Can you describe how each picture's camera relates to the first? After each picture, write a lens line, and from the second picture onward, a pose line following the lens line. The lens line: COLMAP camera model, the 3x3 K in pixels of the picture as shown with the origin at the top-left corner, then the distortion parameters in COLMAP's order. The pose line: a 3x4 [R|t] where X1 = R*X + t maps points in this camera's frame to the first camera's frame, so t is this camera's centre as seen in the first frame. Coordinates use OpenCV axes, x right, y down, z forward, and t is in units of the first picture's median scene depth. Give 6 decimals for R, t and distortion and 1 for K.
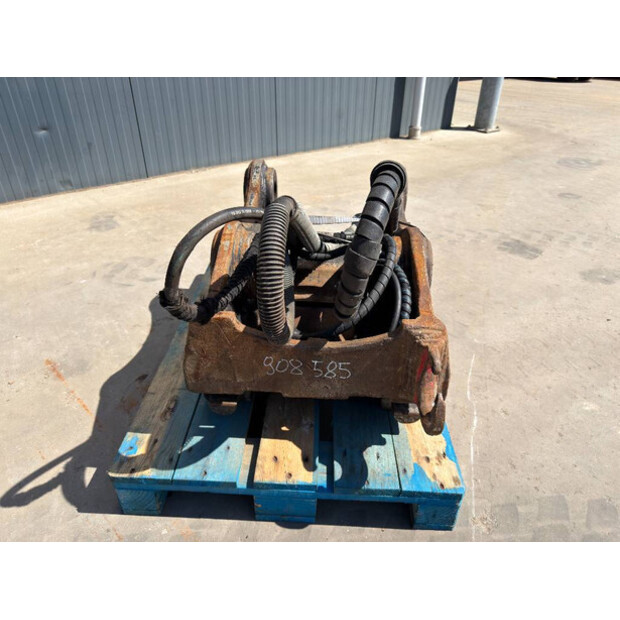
lens RADIAL K [[443.7, 0, 311.3], [0, 443.7, 310.9], [0, 0, 1]] dist [0.074052, -0.102097]
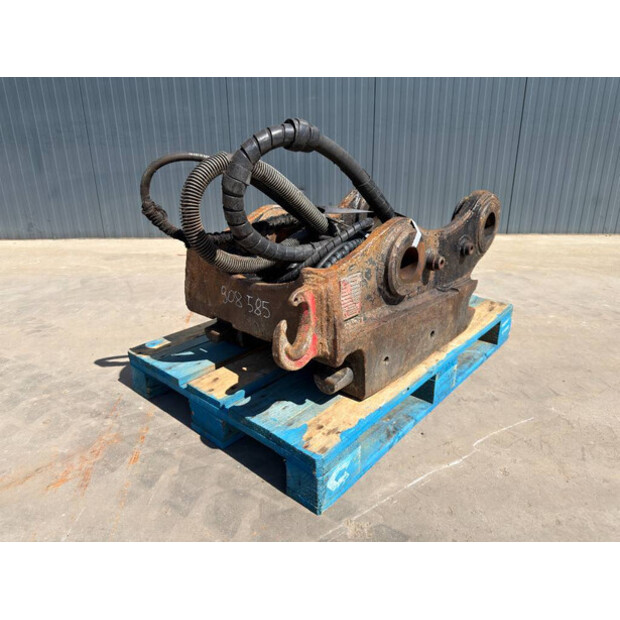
lens RADIAL K [[438.0, 0, 310.3], [0, 438.0, 304.8], [0, 0, 1]] dist [0.118733, -0.172558]
pose [[0.773492, 0.184417, -0.606383, 0.745826], [-0.320148, 0.939391, -0.122681, 0.198595], [0.547006, 0.289025, 0.785652, 0.154825]]
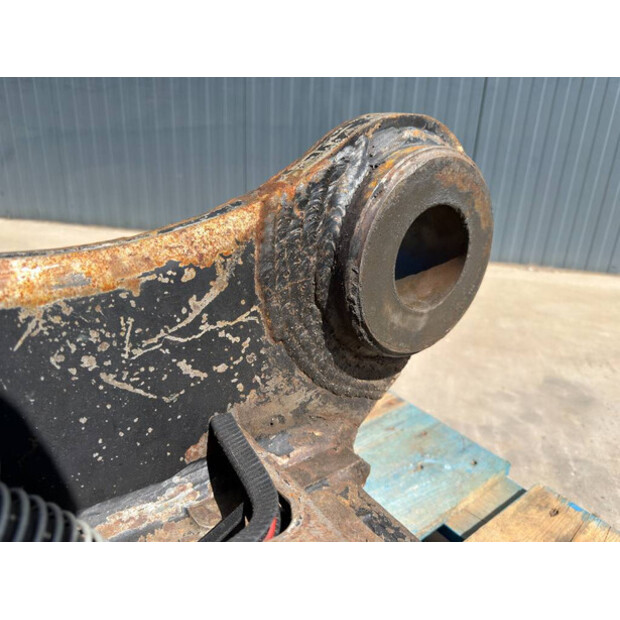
lens RADIAL K [[453.5, 0, 307.3], [0, 453.5, 309.4], [0, 0, 1]] dist [0.041650, -0.093255]
pose [[0.616517, 0.285242, -0.733855, 0.084020], [-0.451080, 0.891899, -0.032284, -0.296701], [0.645316, 0.350931, 0.678538, 1.180507]]
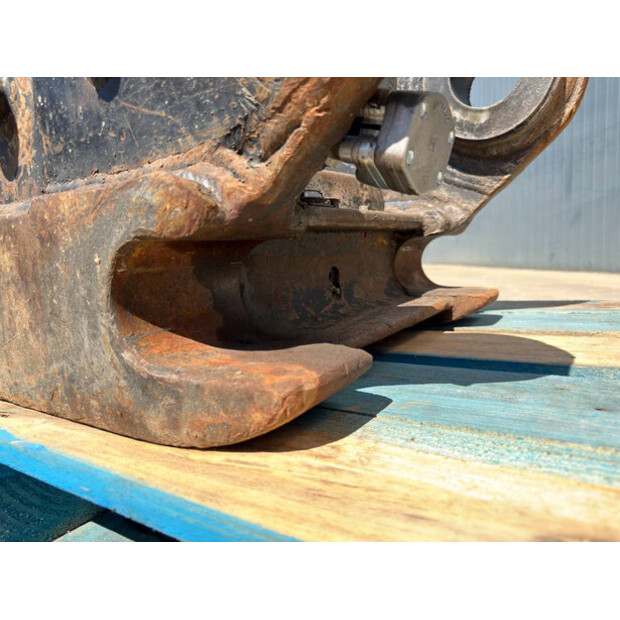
lens RADIAL K [[453.5, 0, 307.3], [0, 453.5, 309.4], [0, 0, 1]] dist [0.041650, -0.093255]
pose [[-0.521237, 0.116678, -0.845398, 0.470198], [-0.419327, 0.827766, 0.372784, -0.264887], [0.743288, 0.548807, -0.382536, 1.668260]]
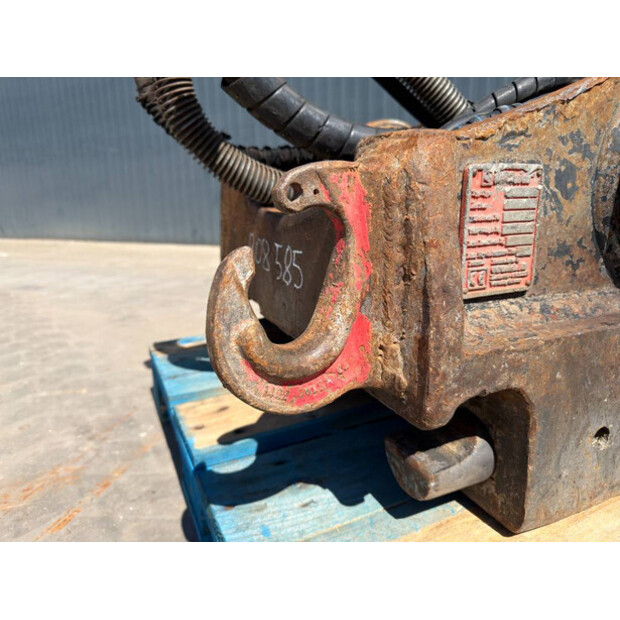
lens RADIAL K [[457.0, 0, 310.0], [0, 457.0, 310.0], [0, 0, 1]] dist [-0.013191, -0.003883]
pose [[0.456742, 0.196425, -0.867643, 0.477349], [-0.453210, 0.890638, -0.036946, 0.166834], [0.765498, 0.410099, 0.495814, 0.684445]]
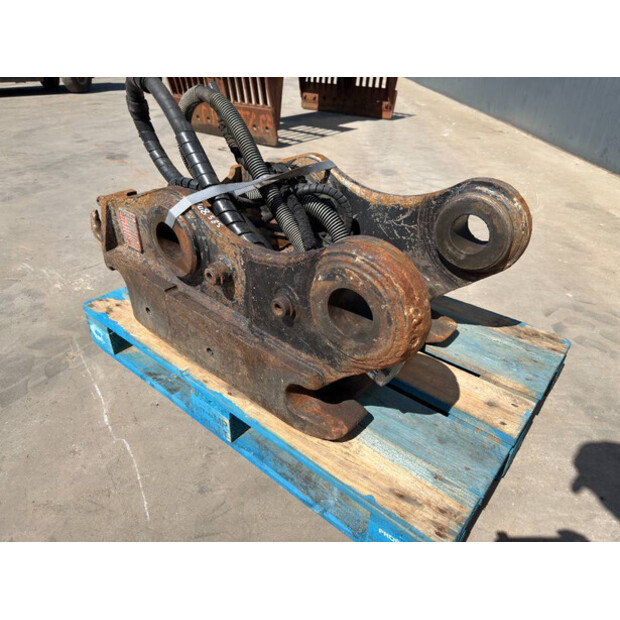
lens RADIAL K [[443.7, 0, 311.3], [0, 443.7, 310.9], [0, 0, 1]] dist [0.074052, -0.102097]
pose [[-0.615952, 0.385235, -0.687167, 0.786192], [-0.458405, 0.534125, 0.710335, -0.815029], [0.640678, 0.752533, -0.152402, 1.517275]]
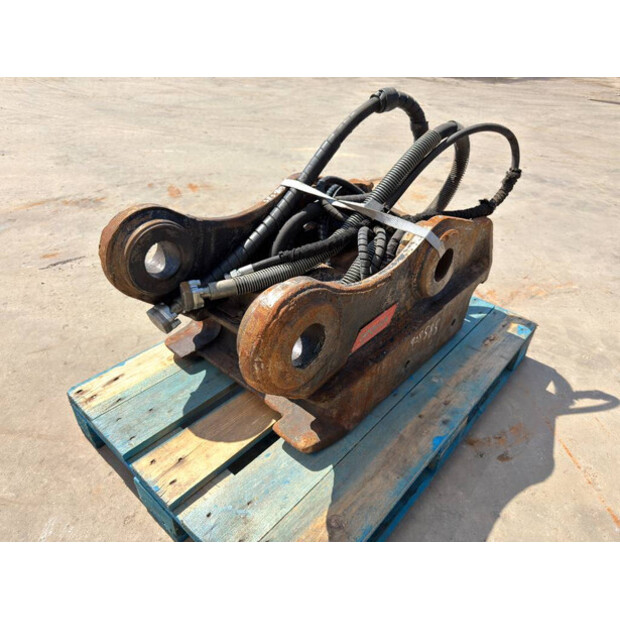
lens RADIAL K [[443.7, 0, 311.3], [0, 443.7, 310.9], [0, 0, 1]] dist [0.074052, -0.102097]
pose [[-0.765593, -0.403300, 0.501215, -0.554788], [0.301749, 0.462963, 0.833434, -1.027172], [-0.568168, 0.789313, -0.232746, 1.587591]]
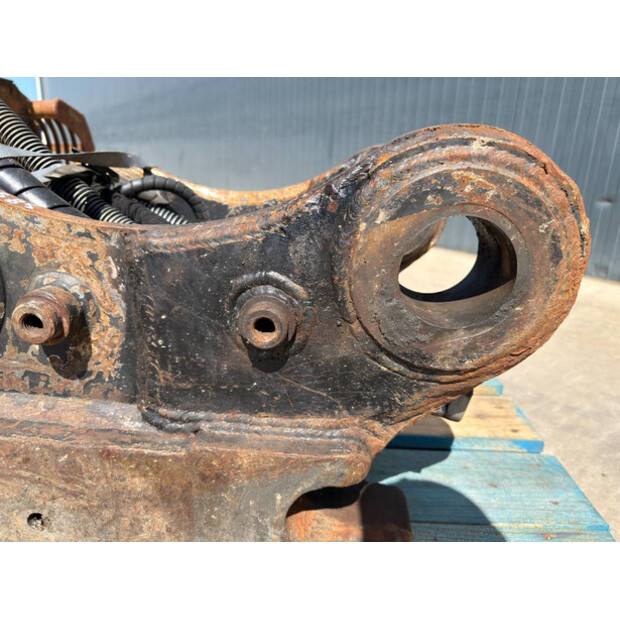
lens RADIAL K [[453.5, 0, 307.3], [0, 453.5, 309.4], [0, 0, 1]] dist [0.041650, -0.093255]
pose [[-0.012496, 0.294636, -0.955528, 0.625694], [-0.563589, 0.787276, 0.250126, -0.371467], [0.825961, 0.541651, 0.156216, 1.328447]]
